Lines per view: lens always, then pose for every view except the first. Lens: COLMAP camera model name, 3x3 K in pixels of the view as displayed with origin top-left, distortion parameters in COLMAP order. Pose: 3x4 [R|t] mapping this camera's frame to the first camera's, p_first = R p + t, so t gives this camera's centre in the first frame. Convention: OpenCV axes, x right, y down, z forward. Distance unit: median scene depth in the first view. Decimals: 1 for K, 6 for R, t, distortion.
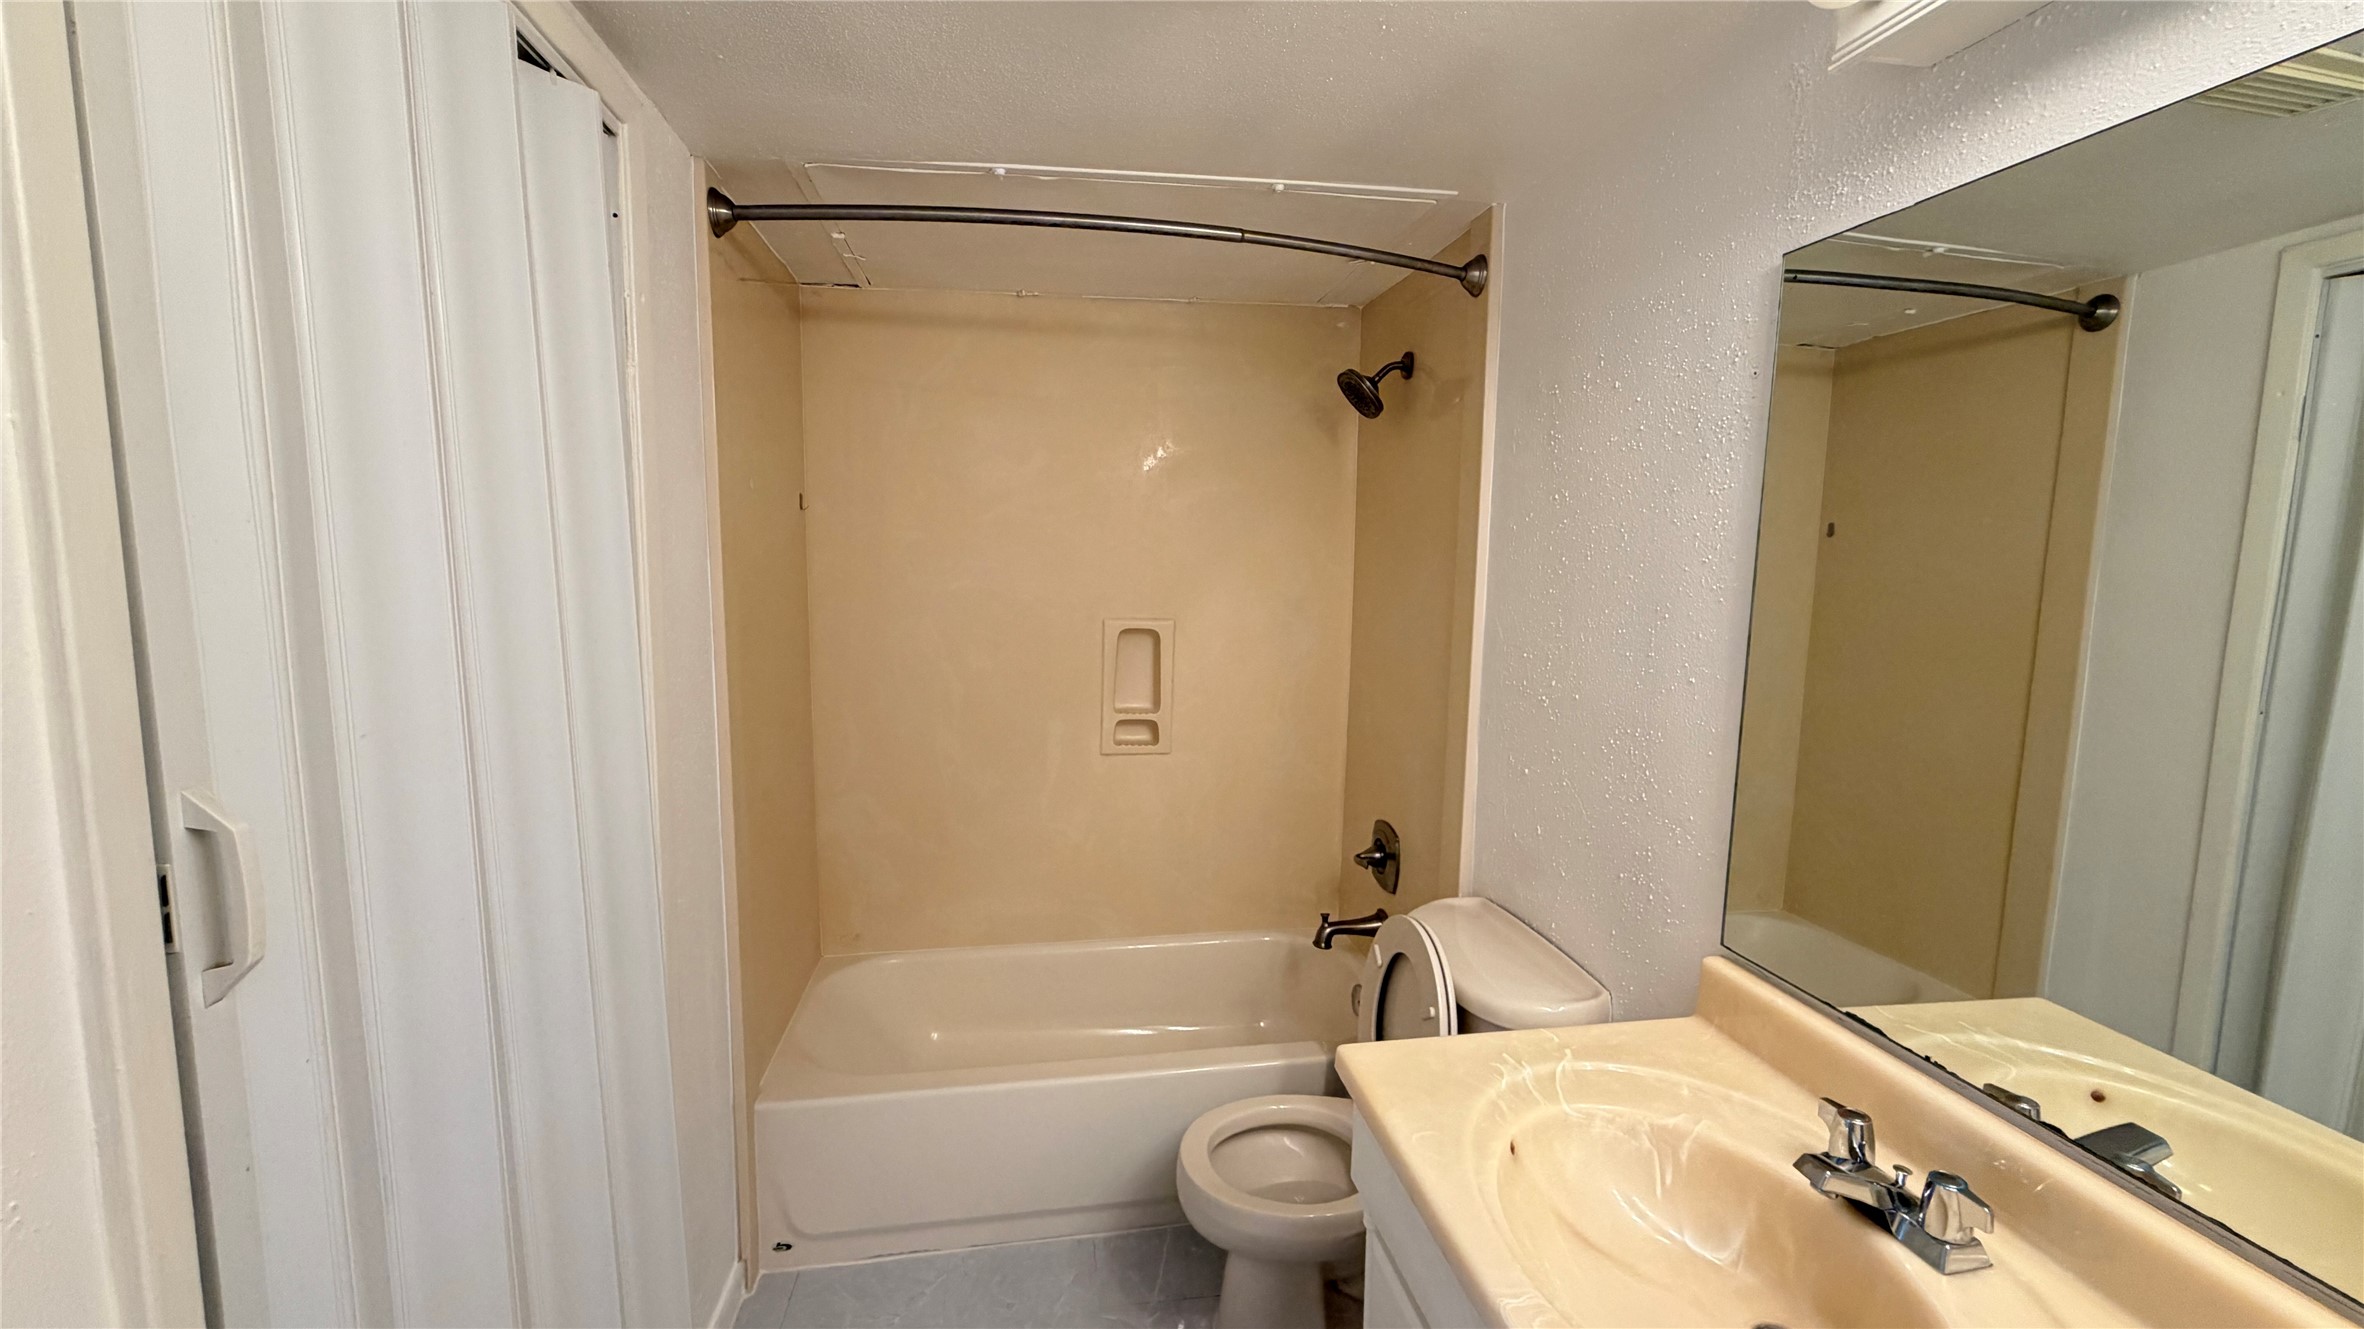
lens RADIAL K [[943.7, 0, 1180.3], [0, 943.7, 661.8], [0, 0, 1]] dist [0.001459, 0.000178]
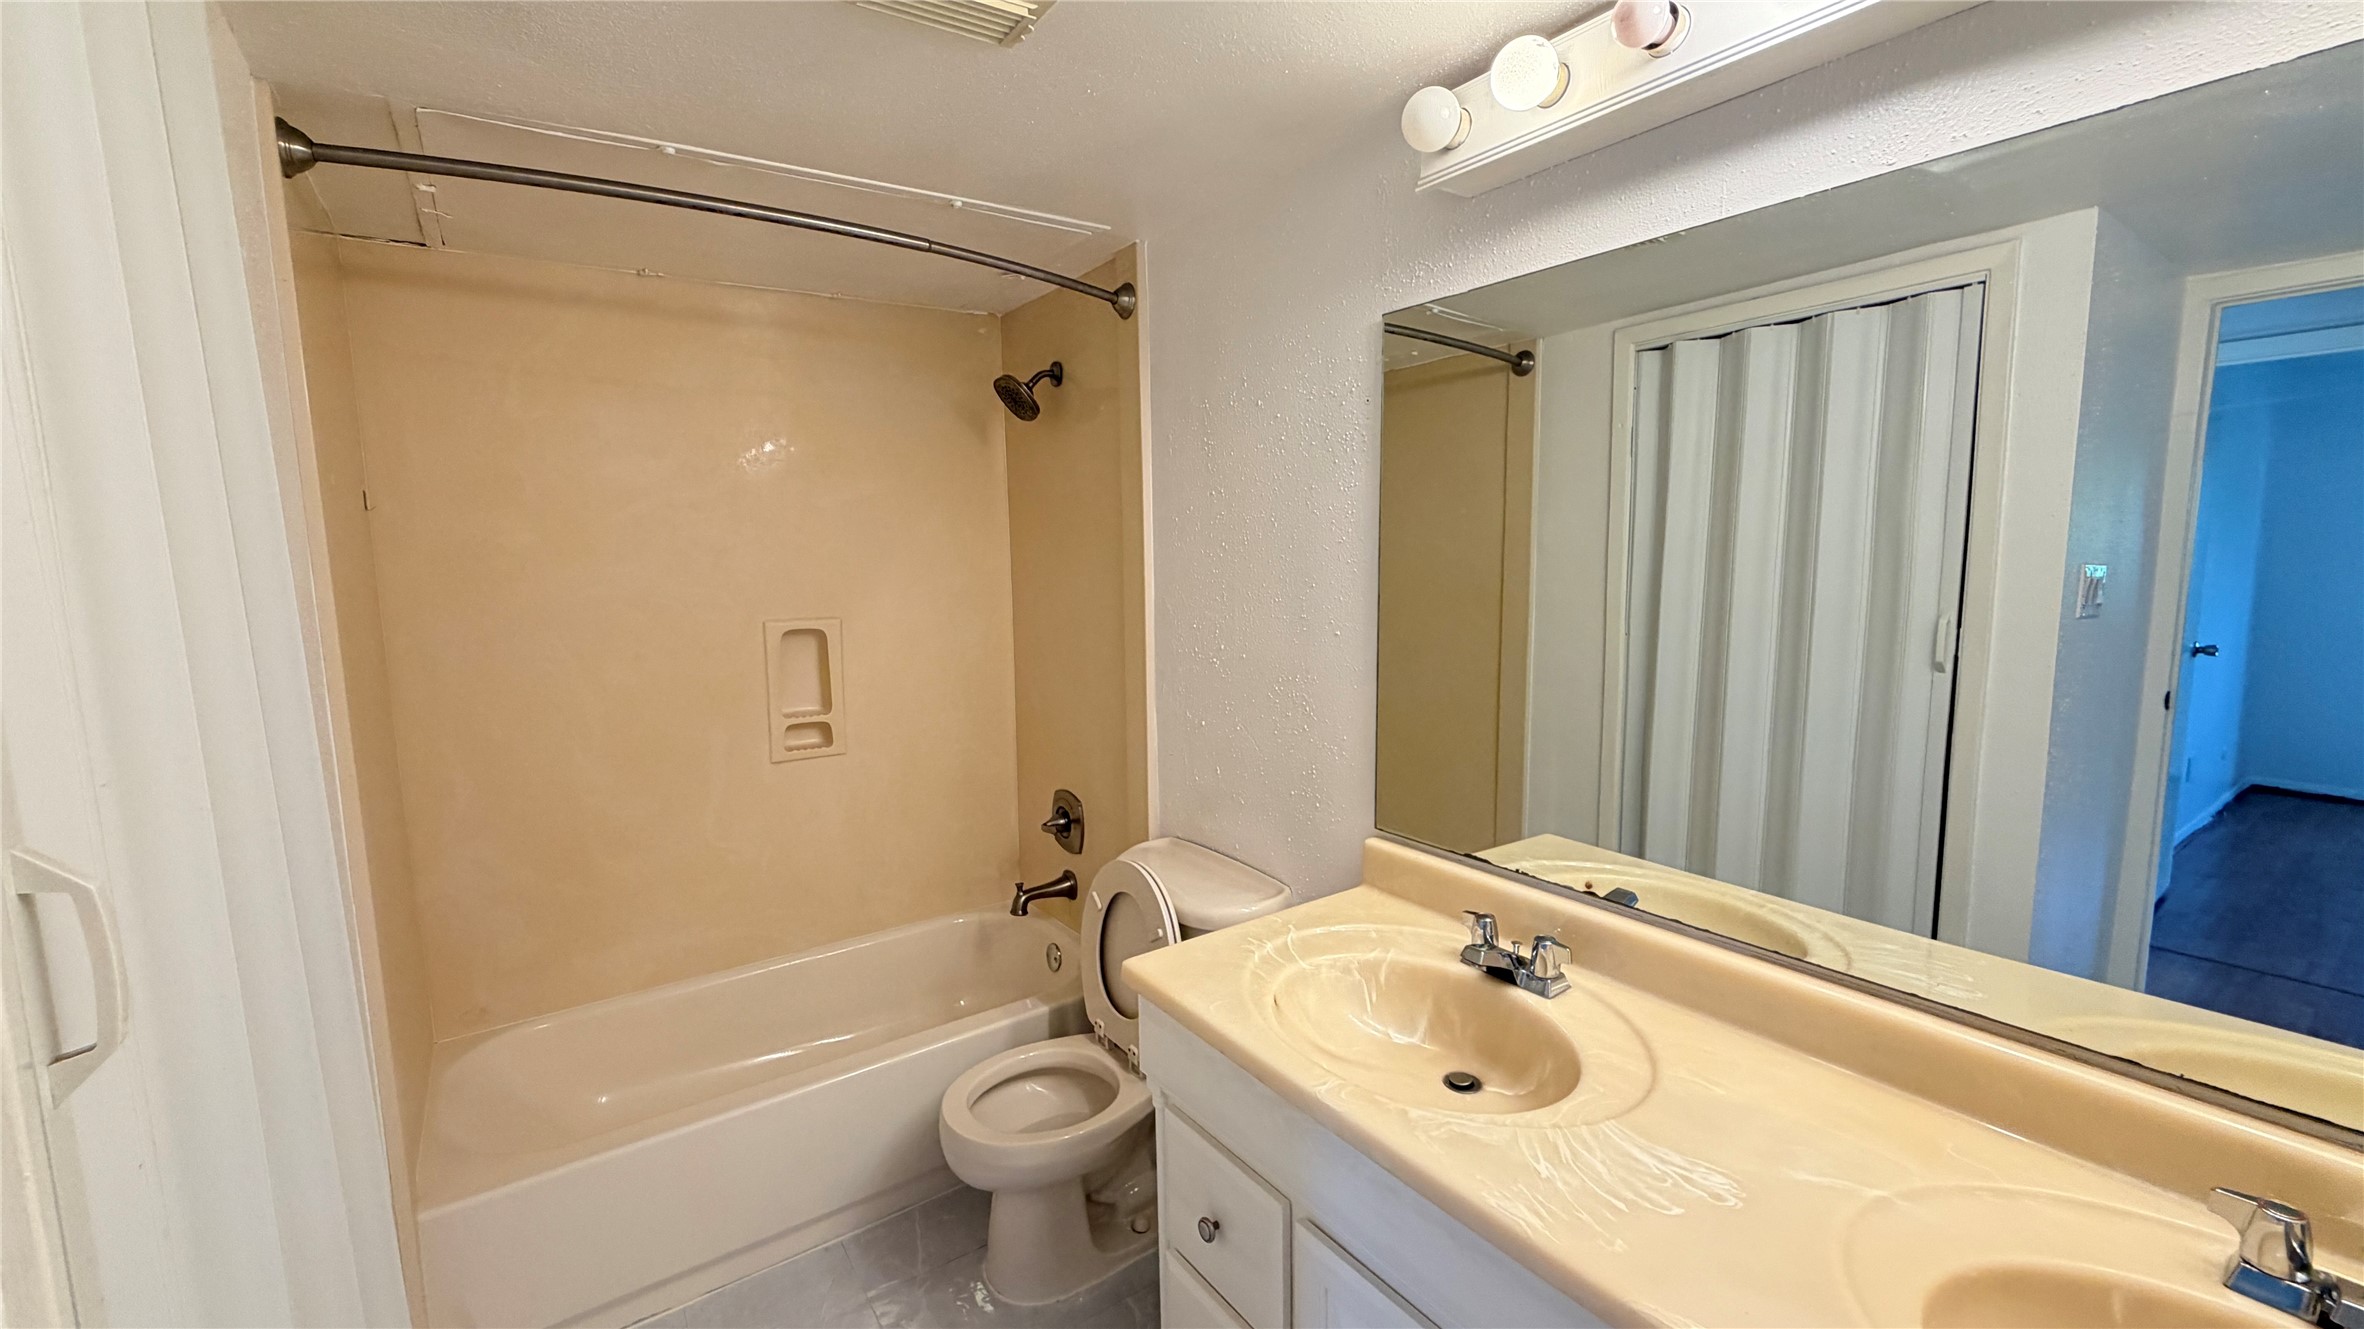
lens RADIAL K [[943.7, 0, 1177.8], [0, 943.7, 661.1], [0, 0, 1]] dist [0.001459, 0.000178]
pose [[0.899895, -0.078203, 0.429038, -0.163101], [0.077427, 0.996811, 0.019293, 0.011990], [-0.429178, 0.015857, 0.903081, -0.062200]]
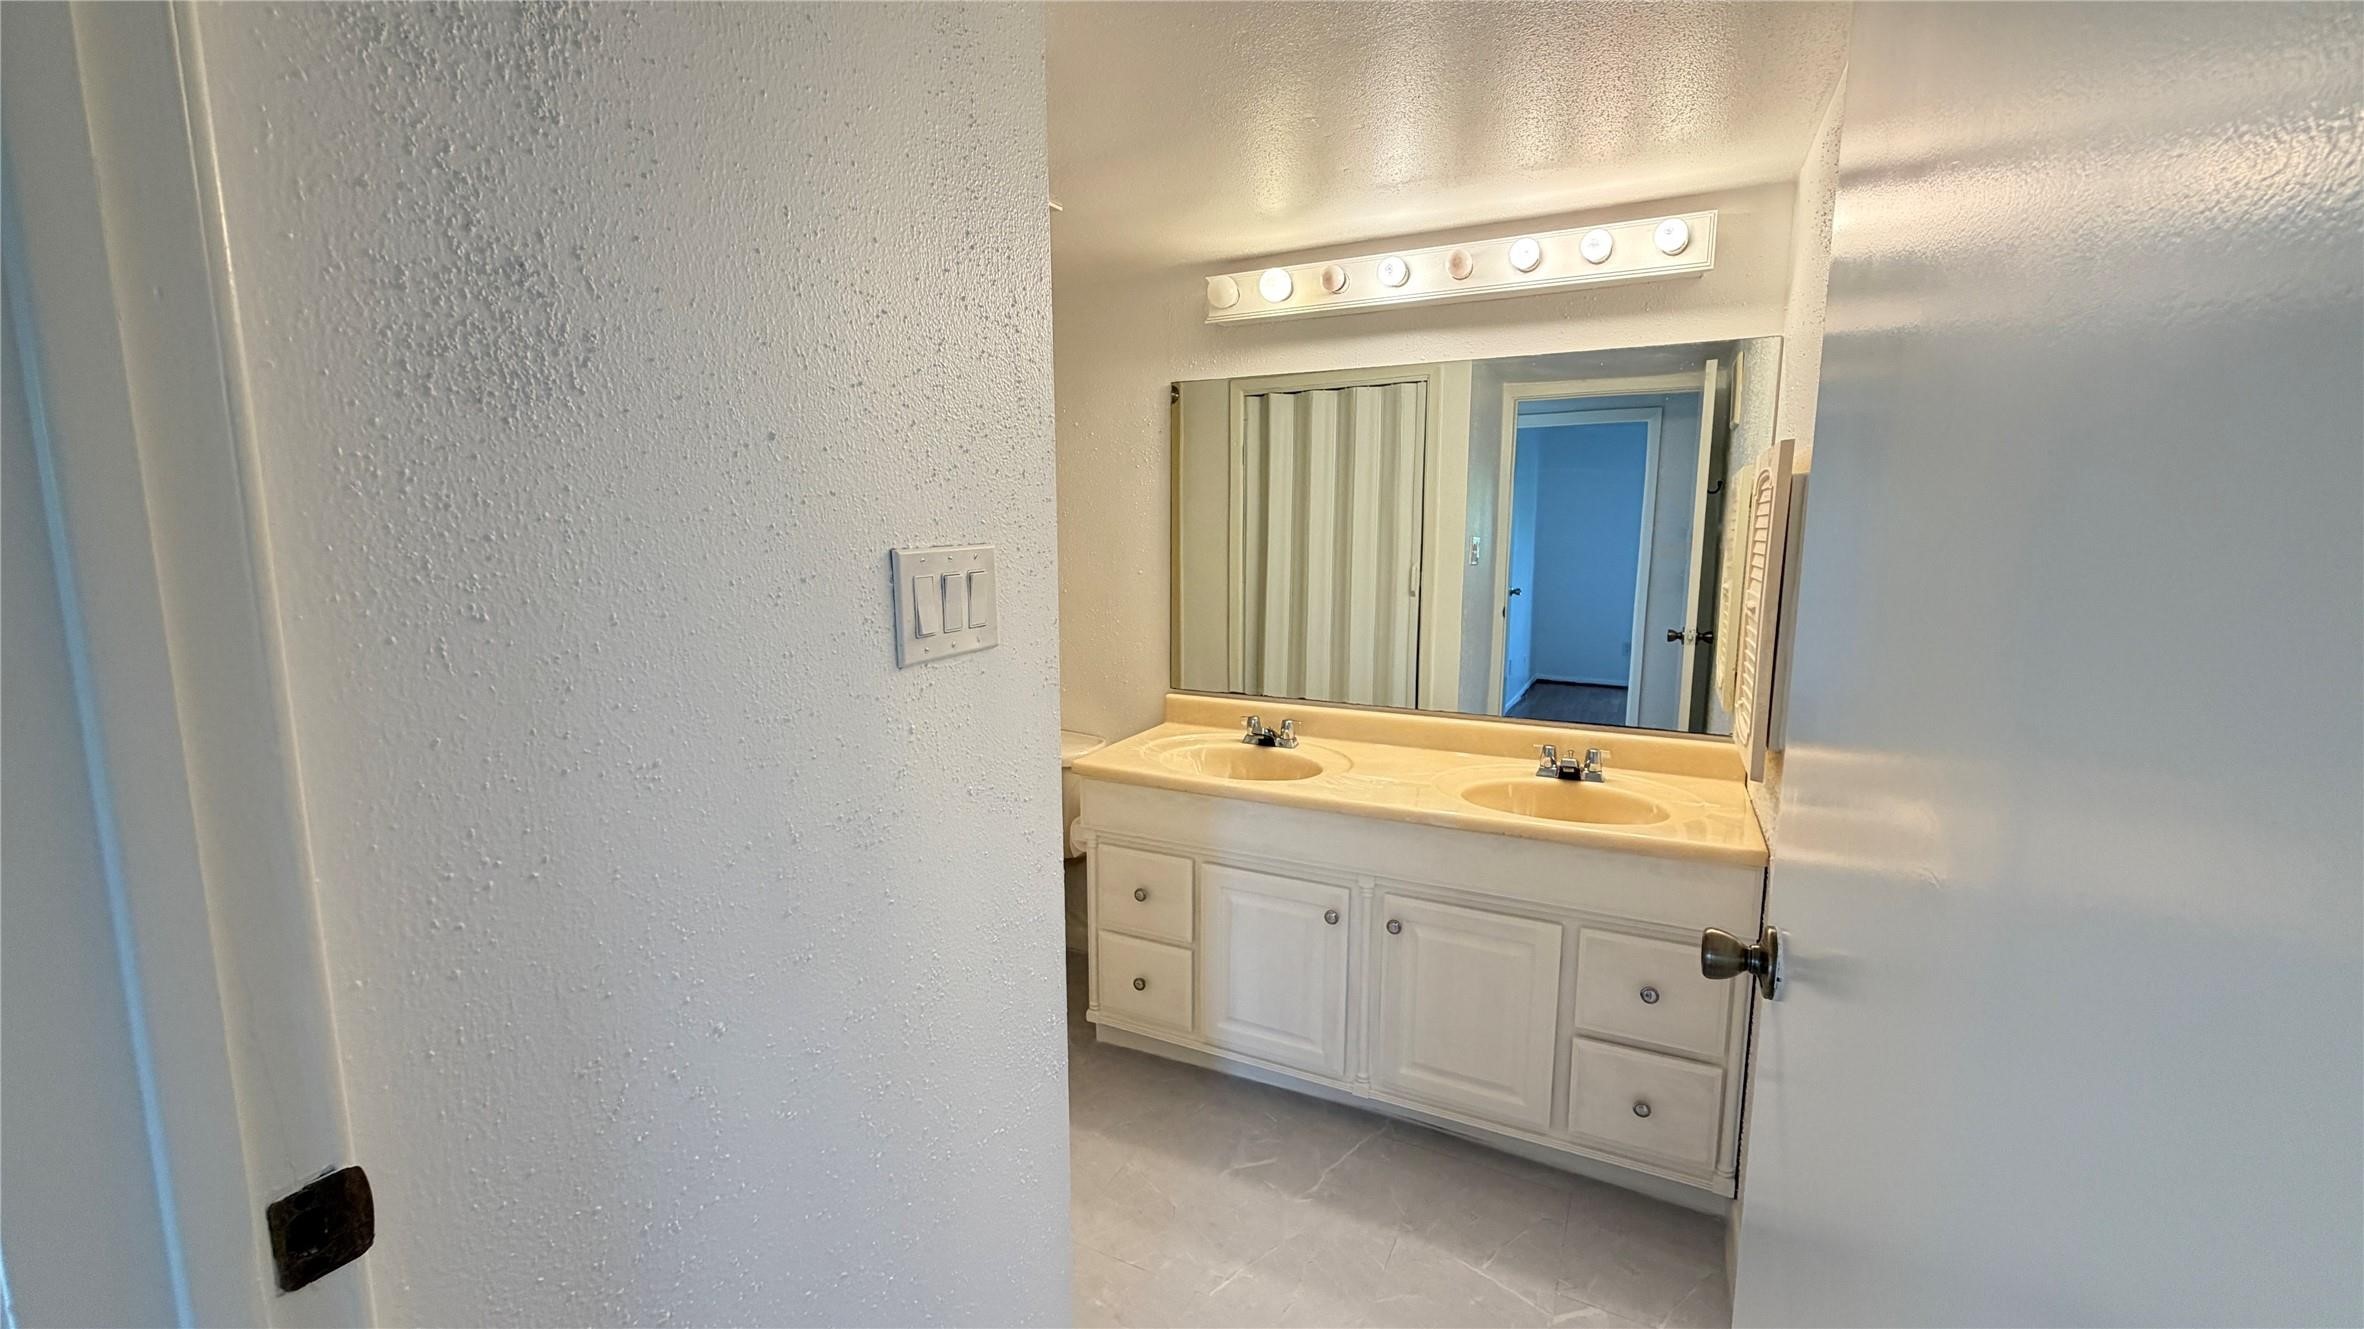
lens RADIAL K [[943.7, 0, 1179.7], [0, 943.7, 662.6], [0, 0, 1]] dist [0.001459, 0.000178]
pose [[0.588555, -0.129558, 0.798008, -0.837485], [0.101295, 0.991115, 0.086202, 0.034555], [-0.802086, 0.030100, 0.596449, -0.246705]]
